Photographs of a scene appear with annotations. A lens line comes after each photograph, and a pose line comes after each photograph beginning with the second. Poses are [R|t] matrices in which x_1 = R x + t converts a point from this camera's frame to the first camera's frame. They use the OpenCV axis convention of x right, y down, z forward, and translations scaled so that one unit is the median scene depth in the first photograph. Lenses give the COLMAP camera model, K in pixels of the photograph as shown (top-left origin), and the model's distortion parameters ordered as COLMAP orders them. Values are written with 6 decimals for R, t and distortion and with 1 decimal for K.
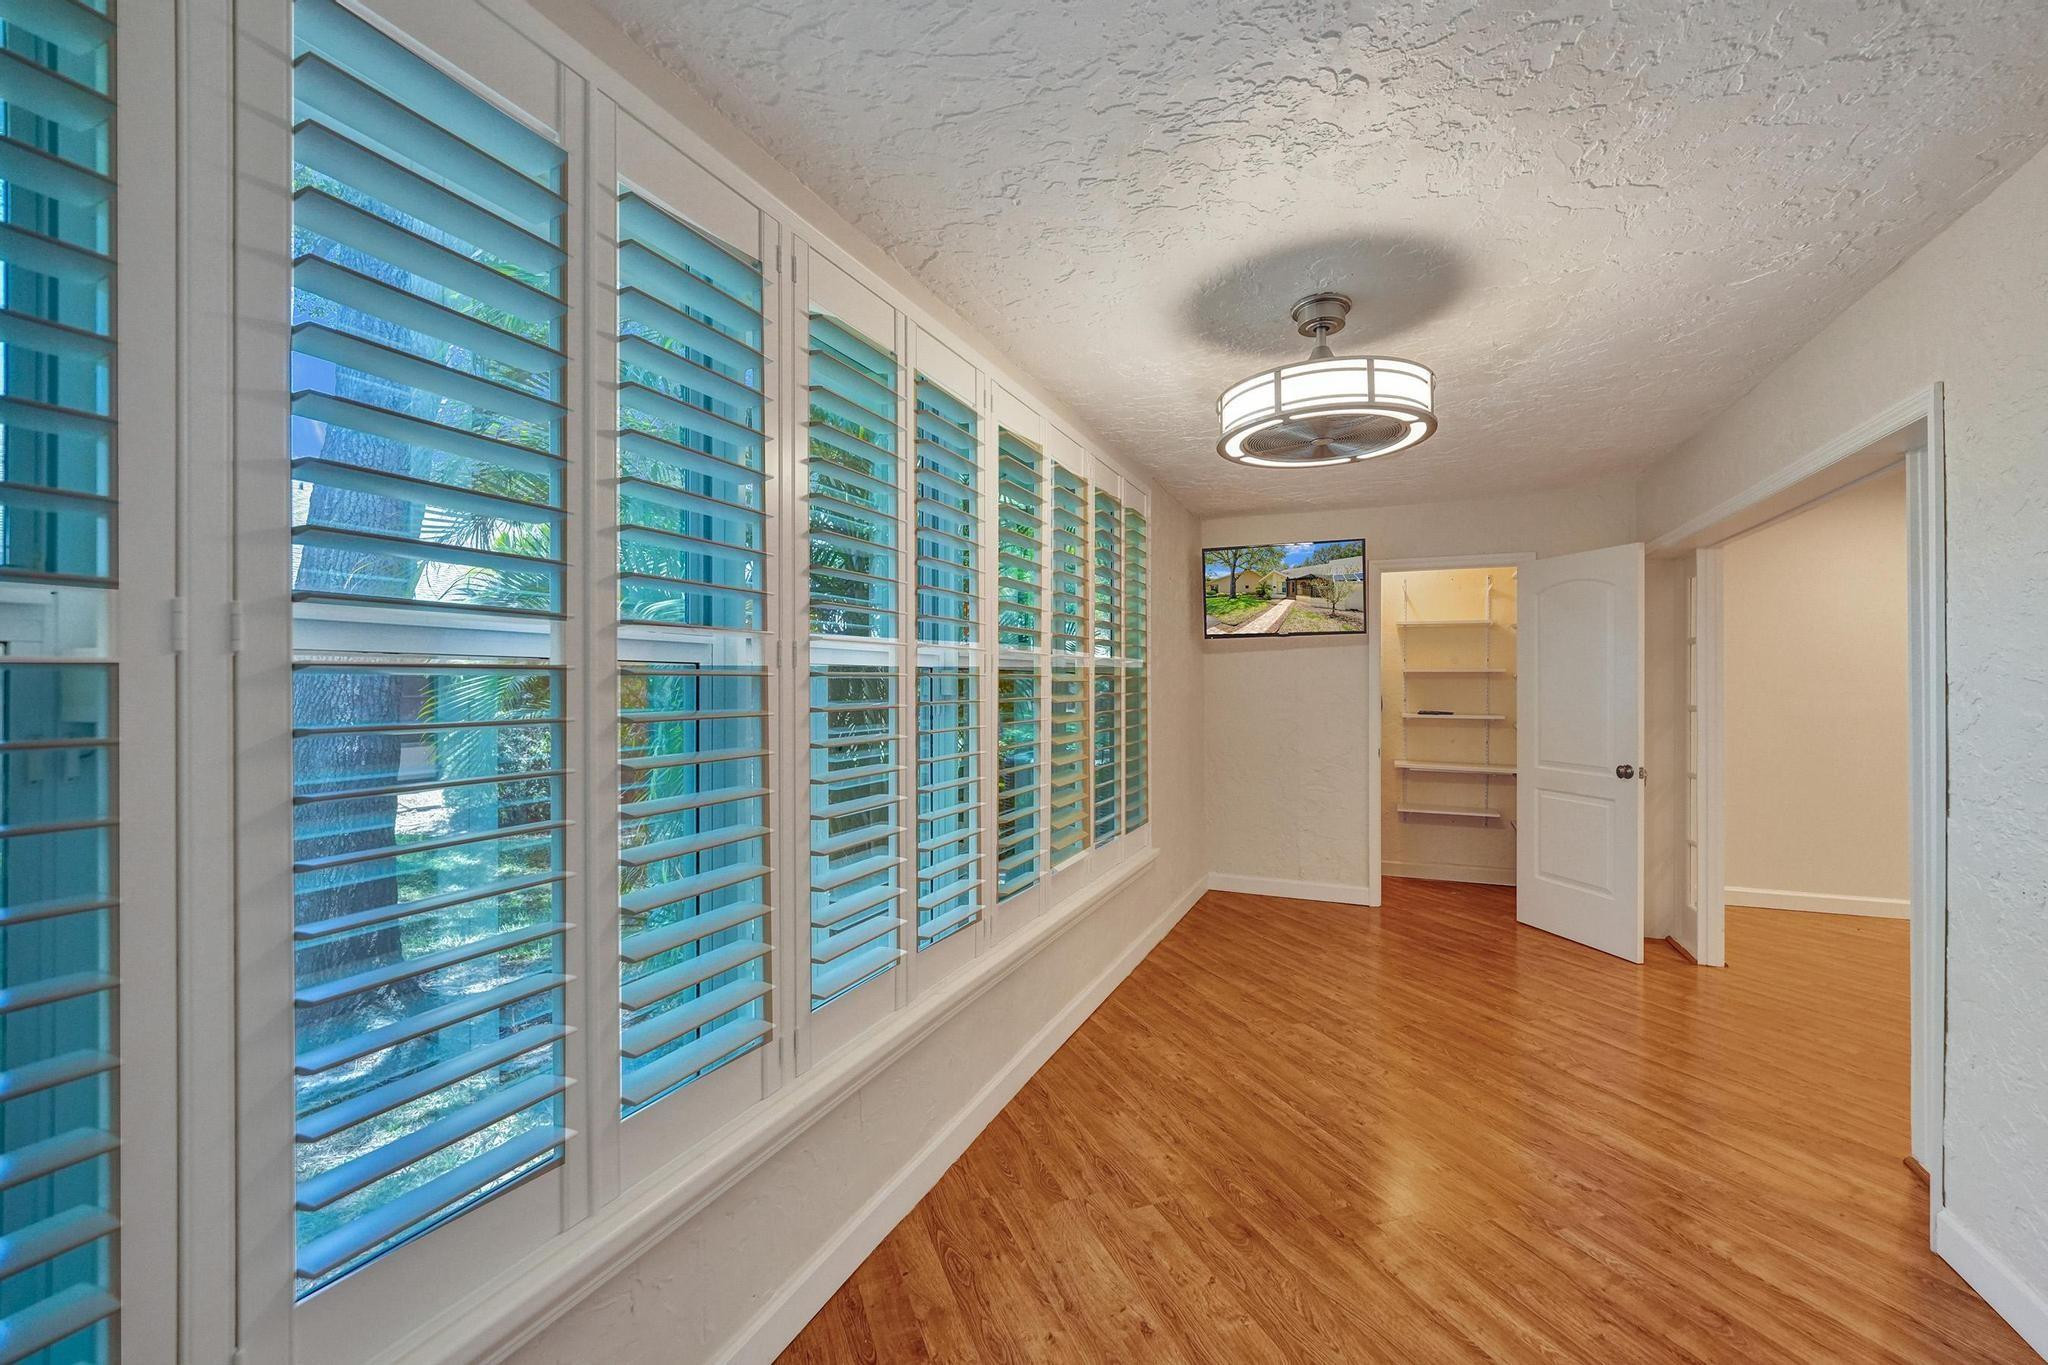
lens RADIAL K [[842.6, 0, 1033.8], [0, 842.6, 681.6], [0, 0, 1]] dist [-0.006138, 0.002071]
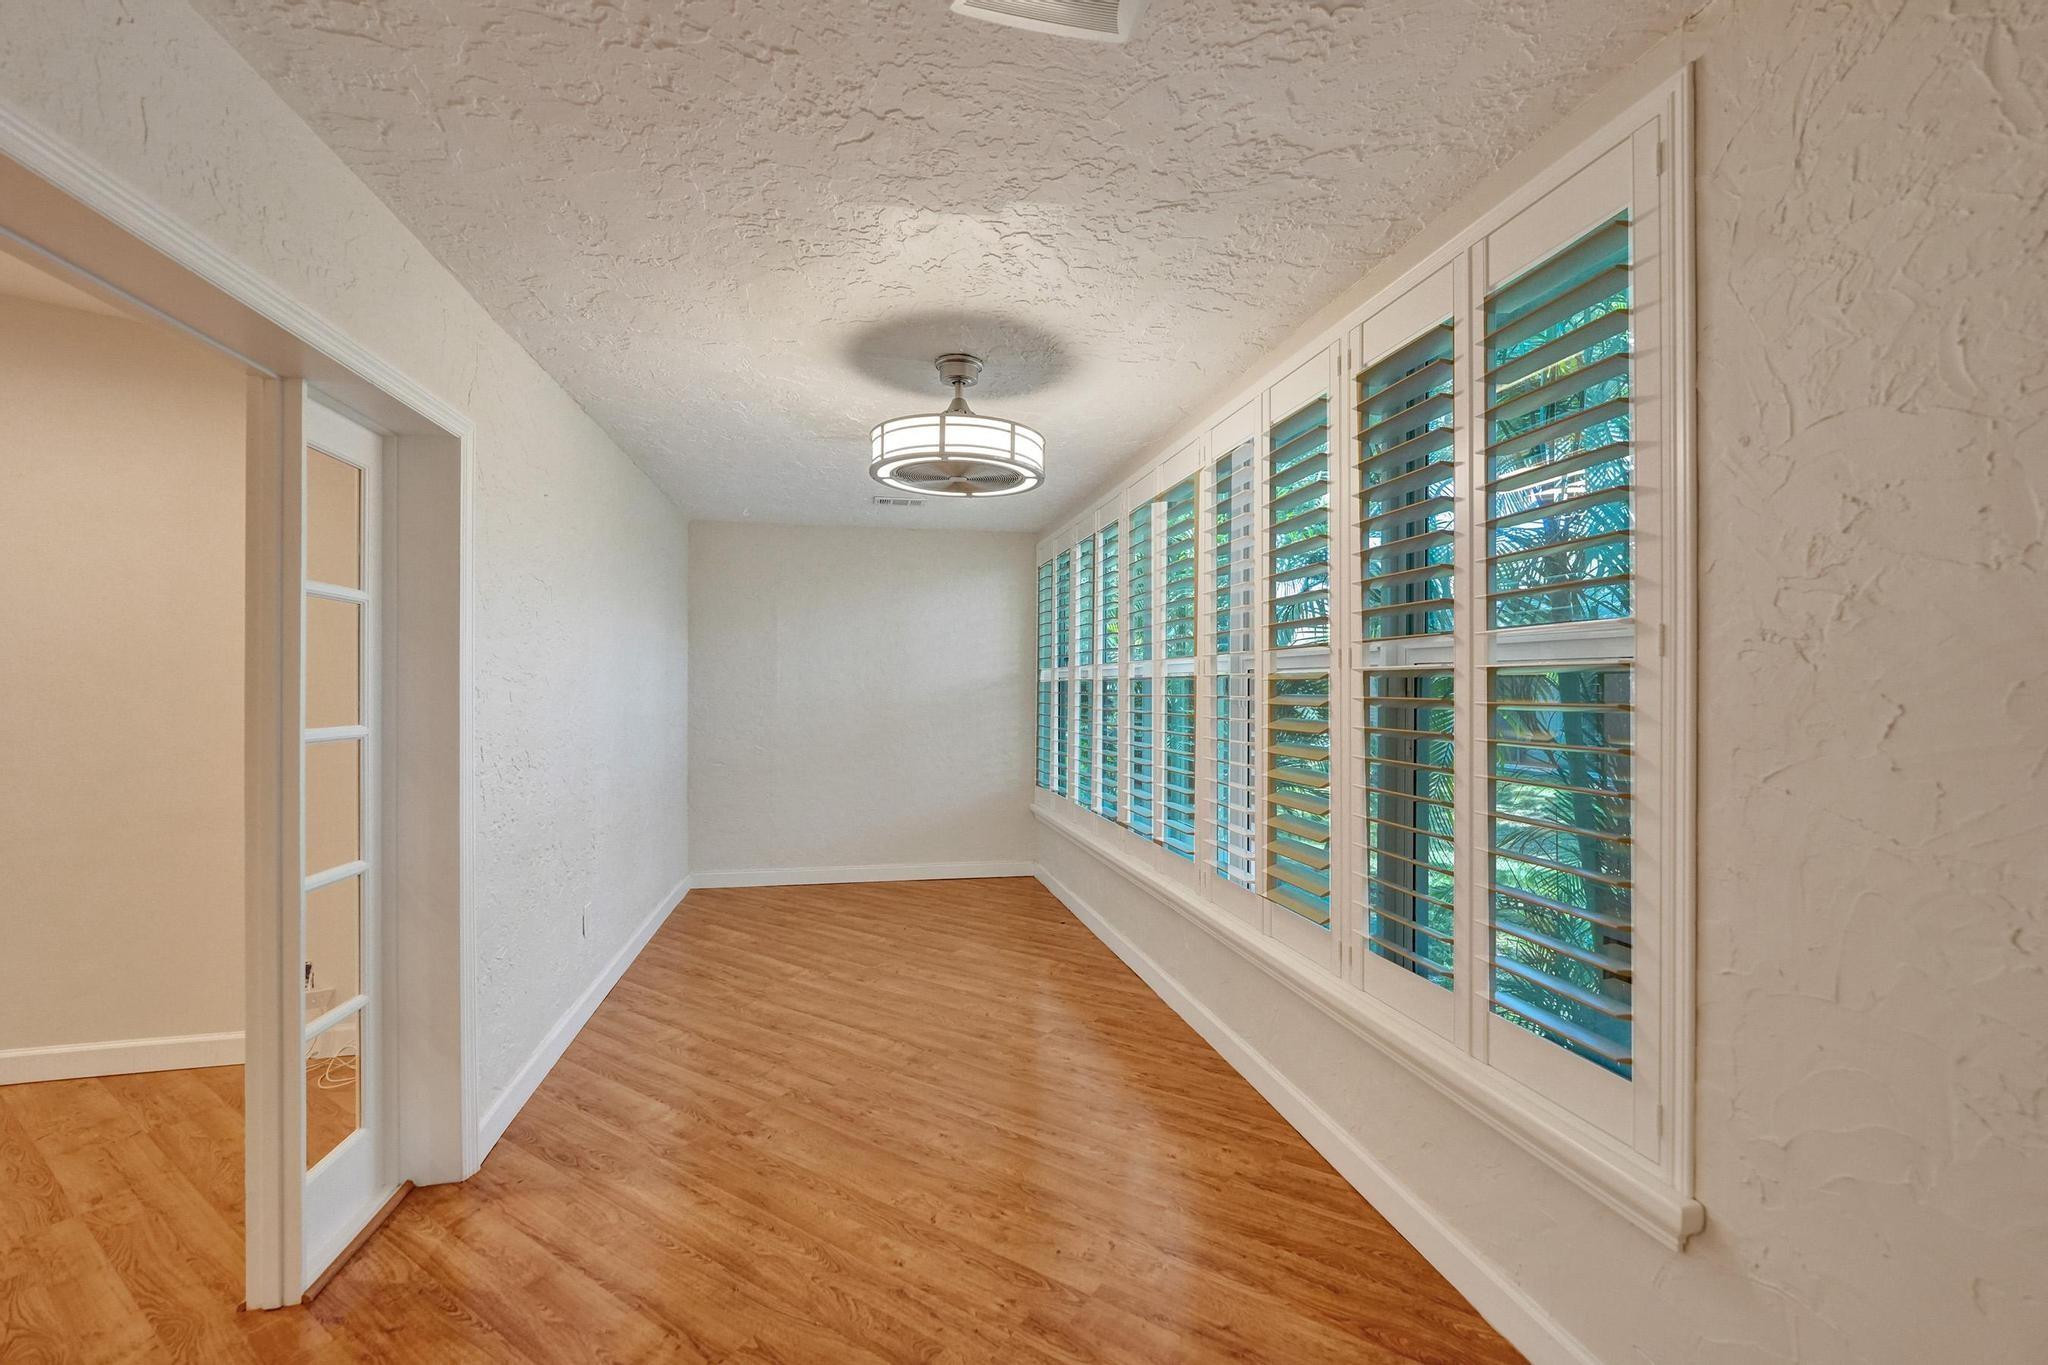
lens RADIAL K [[842.6, 0, 1031.7], [0, 842.6, 684.7], [0, 0, 1]] dist [-0.006138, 0.002071]
pose [[-0.810268, 0.002219, -0.586056, 0.873794], [0.004294, 0.999988, -0.002150, 0.007116], [0.586044, -0.004259, -0.810268, 1.852021]]
